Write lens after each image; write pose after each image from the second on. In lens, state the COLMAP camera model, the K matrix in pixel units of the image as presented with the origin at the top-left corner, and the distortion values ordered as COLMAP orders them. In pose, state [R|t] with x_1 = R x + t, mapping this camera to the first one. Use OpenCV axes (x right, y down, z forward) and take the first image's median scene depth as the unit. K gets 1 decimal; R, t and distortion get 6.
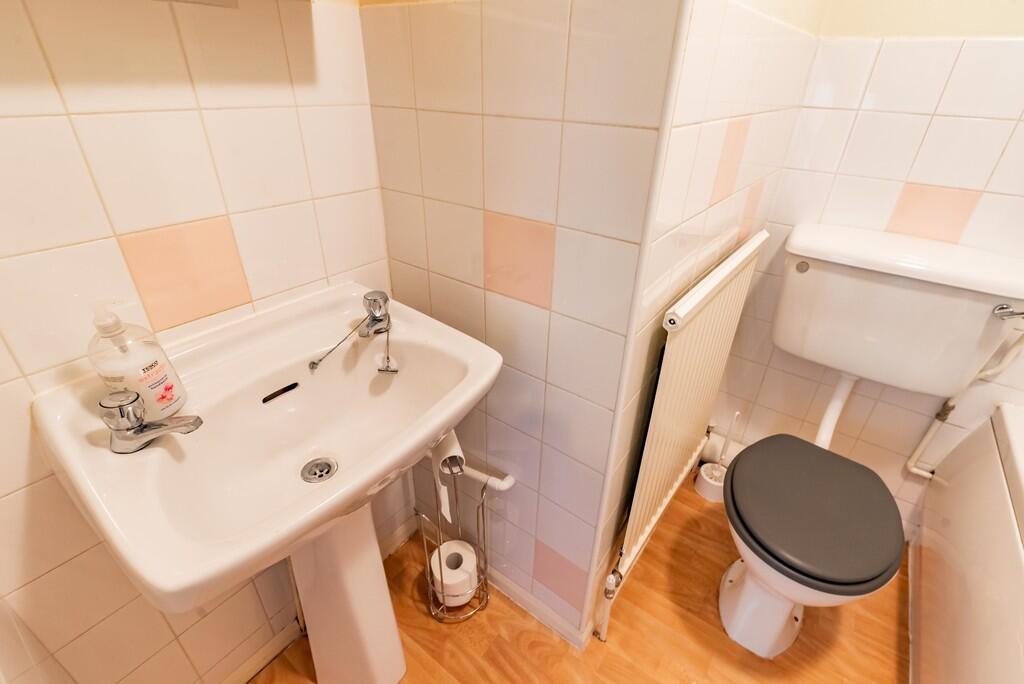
lens RADIAL K [[471.9, 0, 513.6], [0, 471.9, 343.2], [0, 0, 1]] dist [-0.004505, -0.000626]
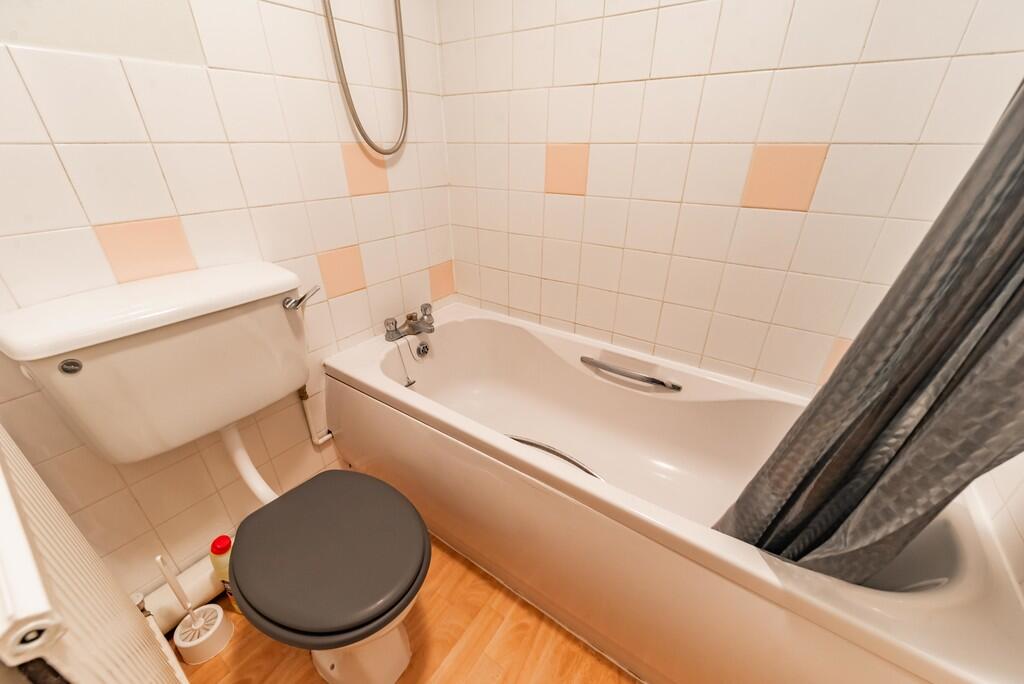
lens RADIAL K [[397.0, 0, 514.0], [0, 397.0, 341.6], [0, 0, 1]] dist [0.000909, 0.000021]
pose [[-0.028956, -0.475199, 0.879402, 0.083322], [0.497944, 0.755982, 0.424903, -0.106581], [-0.866726, 0.450196, 0.214732, 0.263063]]
